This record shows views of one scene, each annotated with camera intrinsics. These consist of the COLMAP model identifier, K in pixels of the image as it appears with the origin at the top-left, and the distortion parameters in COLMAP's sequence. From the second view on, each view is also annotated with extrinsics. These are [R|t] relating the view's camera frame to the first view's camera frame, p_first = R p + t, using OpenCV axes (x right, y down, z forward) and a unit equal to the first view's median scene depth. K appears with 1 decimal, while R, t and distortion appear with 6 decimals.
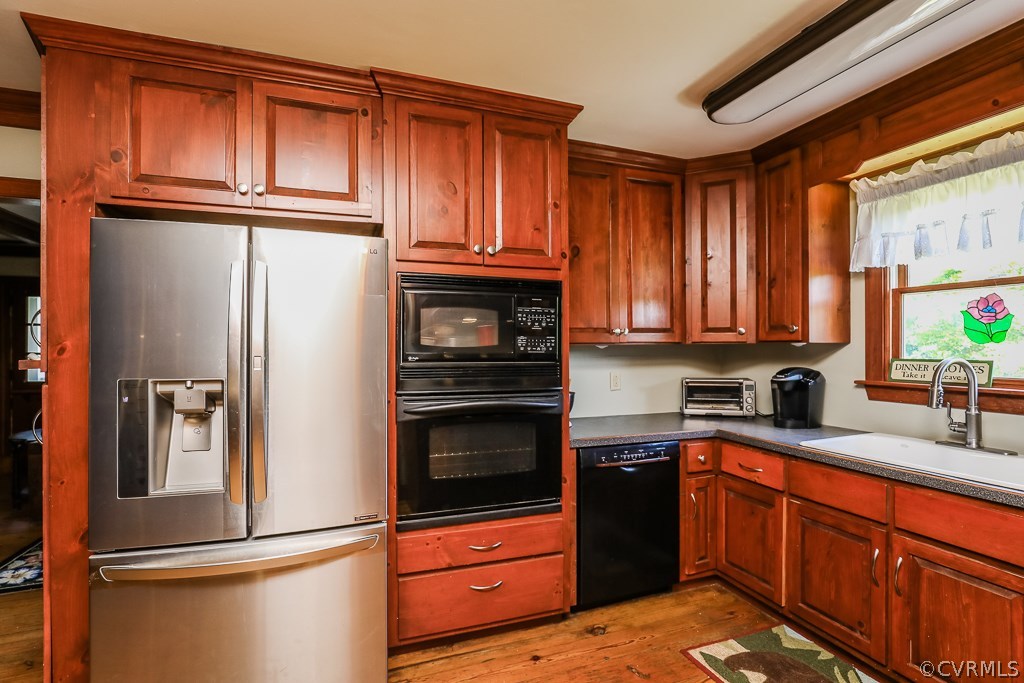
lens RADIAL K [[490.3, 0, 512.4], [0, 490.3, 345.4], [0, 0, 1]] dist [-0.014394, 0.002719]
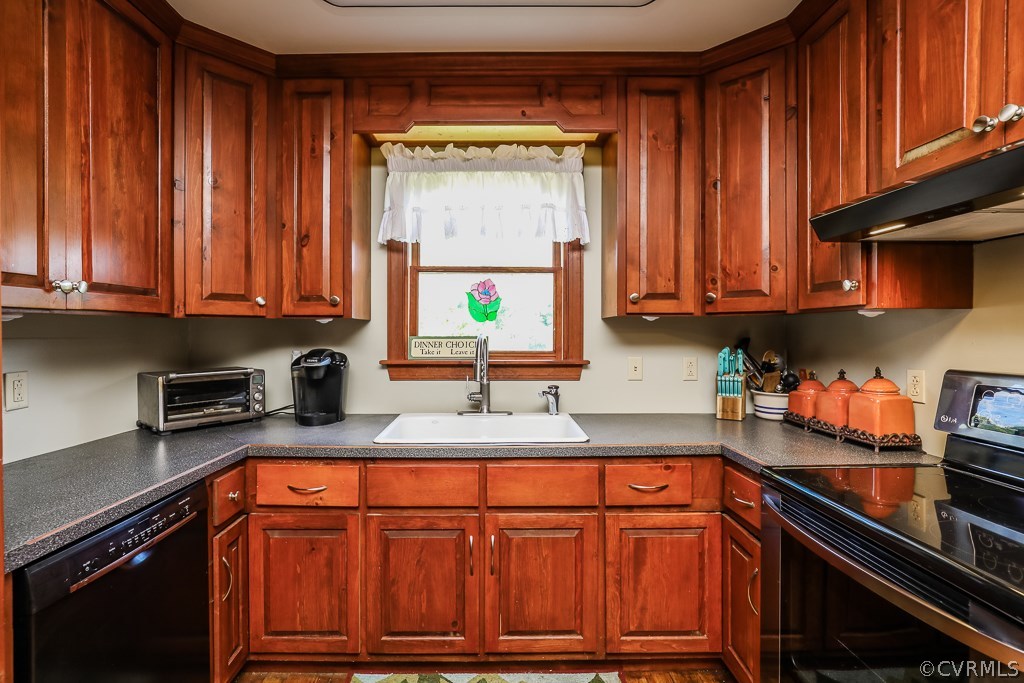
lens RADIAL K [[490.3, 0, 506.2], [0, 490.3, 334.2], [0, 0, 1]] dist [-0.014394, 0.002719]
pose [[0.347098, -0.003104, 0.937824, -0.092291], [-0.002516, 0.999988, 0.004241, 0.017964], [-0.937825, -0.003832, 0.347086, 0.482157]]
